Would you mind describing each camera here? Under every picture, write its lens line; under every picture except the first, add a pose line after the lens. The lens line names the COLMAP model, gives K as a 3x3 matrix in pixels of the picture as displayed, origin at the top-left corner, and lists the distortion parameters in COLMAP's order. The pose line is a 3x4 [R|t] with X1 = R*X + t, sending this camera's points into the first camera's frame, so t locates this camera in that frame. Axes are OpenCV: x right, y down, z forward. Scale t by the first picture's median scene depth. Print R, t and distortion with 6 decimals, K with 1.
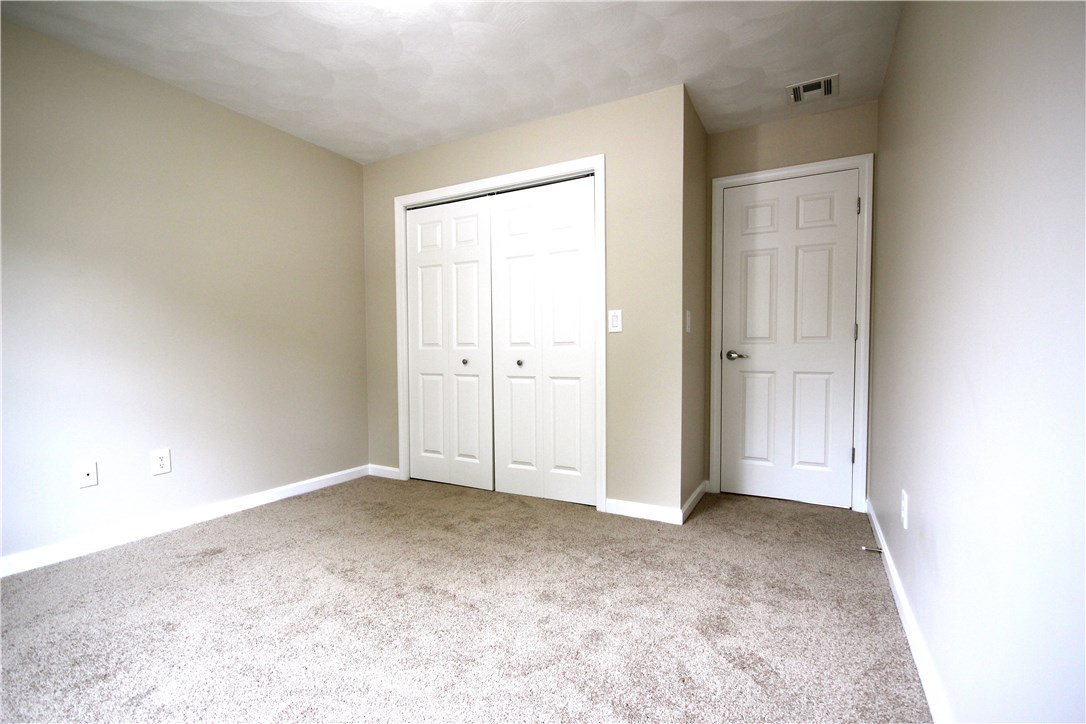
lens RADIAL K [[501.3, 0, 545.6], [0, 501.3, 368.5], [0, 0, 1]] dist [-0.004598, -0.000352]
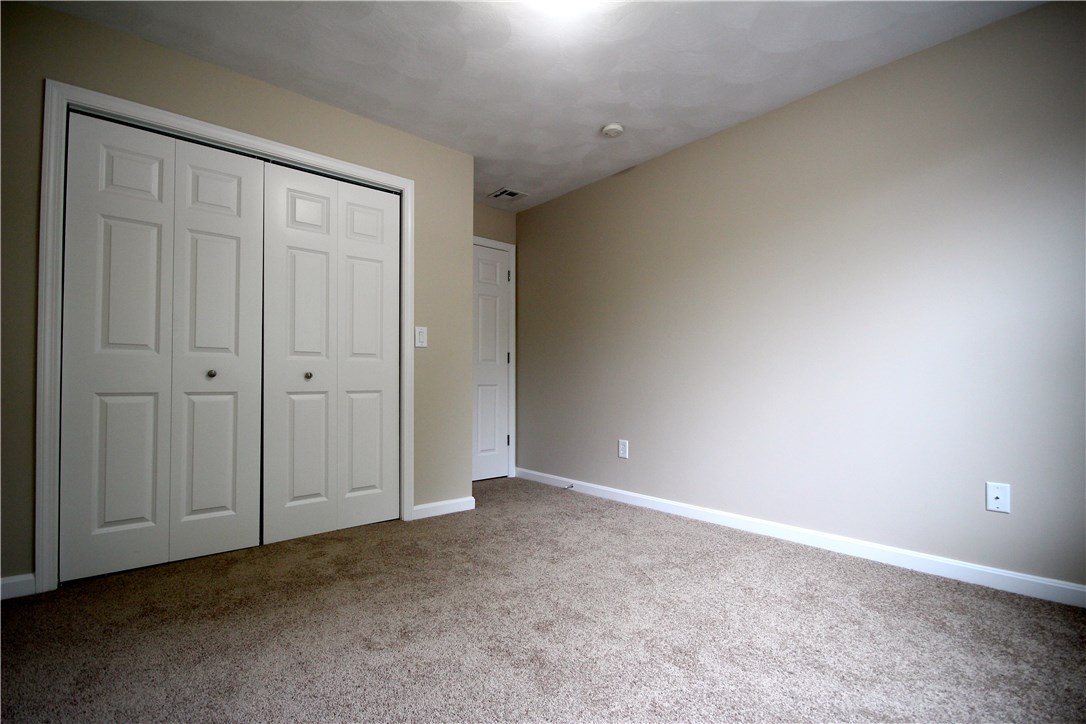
lens RADIAL K [[501.3, 0, 547.1], [0, 501.3, 362.4], [0, 0, 1]] dist [-0.004598, -0.000352]
pose [[0.342997, 0.038051, 0.938566, -0.739268], [0.025571, 0.998431, -0.049823, 0.019649], [-0.938989, 0.041089, 0.341485, 0.360324]]
